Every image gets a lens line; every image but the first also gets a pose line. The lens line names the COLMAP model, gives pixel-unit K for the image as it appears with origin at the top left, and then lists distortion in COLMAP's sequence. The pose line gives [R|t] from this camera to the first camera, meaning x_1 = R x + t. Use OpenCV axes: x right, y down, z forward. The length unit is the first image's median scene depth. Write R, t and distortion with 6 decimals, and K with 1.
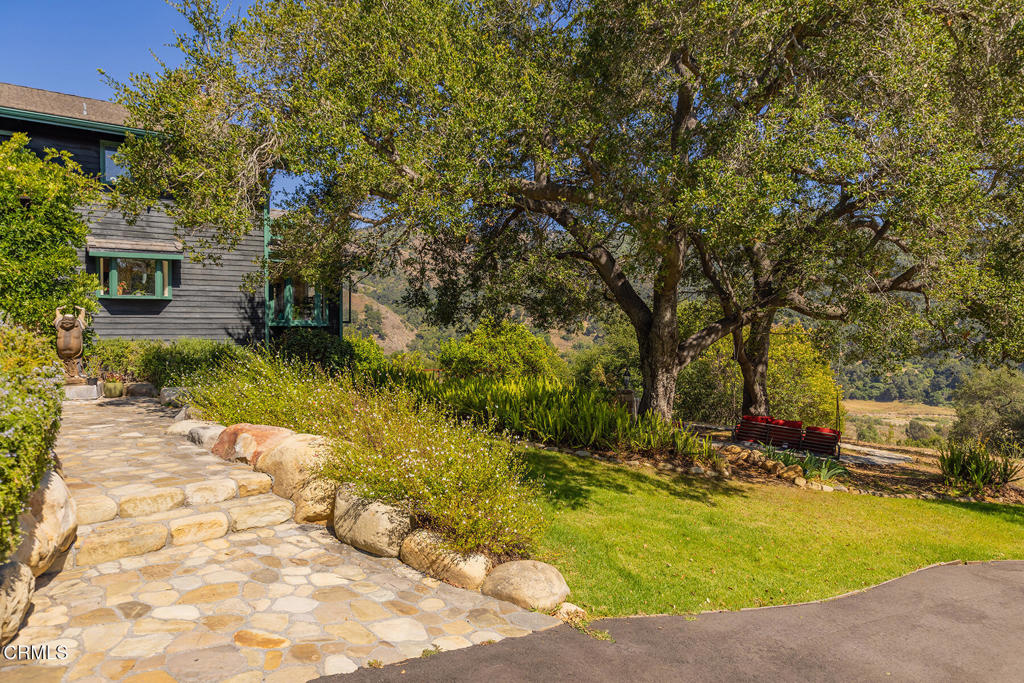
lens RADIAL K [[648.7, 0, 514.4], [0, 648.7, 335.4], [0, 0, 1]] dist [0.004421, 0.000896]
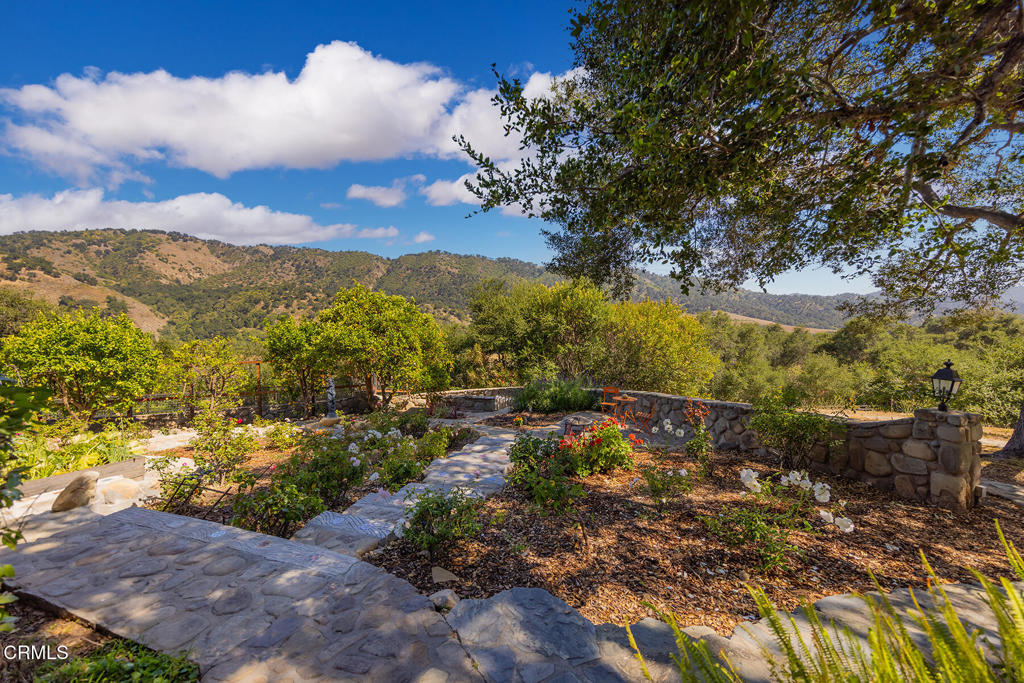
lens RADIAL K [[390.5, 0, 519.0], [0, 390.5, 335.6], [0, 0, 1]] dist [0.002585, 0.000027]
pose [[0.834923, -0.033385, 0.549354, -0.236717], [0.011128, 0.998979, 0.043795, 0.018554], [-0.550255, -0.030452, 0.834441, 1.019880]]
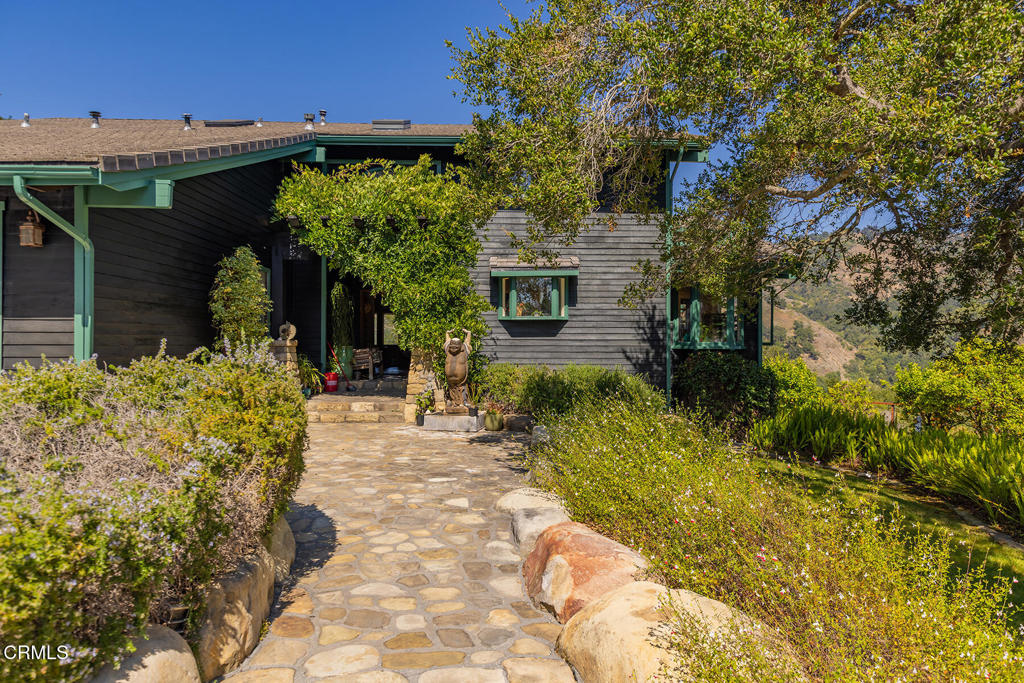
lens RADIAL K [[663.9, 0, 515.1], [0, 663.9, 337.5], [0, 0, 1]] dist [0.000821, 0.001222]
pose [[0.811617, -0.002874, -0.584182, -0.040888], [-0.011248, 0.999726, -0.020545, -0.009970], [0.584081, 0.023246, 0.811362, 0.189927]]
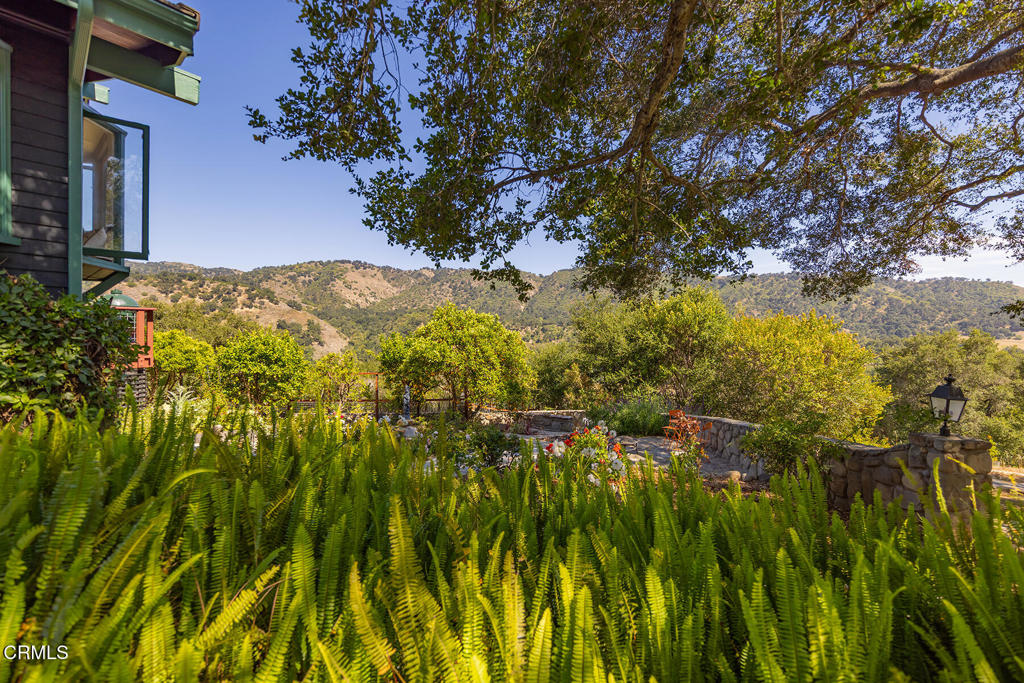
lens RADIAL K [[450.2, 0, 517.9], [0, 450.2, 338.3], [0, 0, 1]] dist [0.001054, -0.000013]
pose [[0.978148, -0.002297, 0.207896, -0.129493], [0.004246, 0.999951, -0.008925, 0.031881], [-0.207865, 0.009613, 0.978110, 0.866276]]
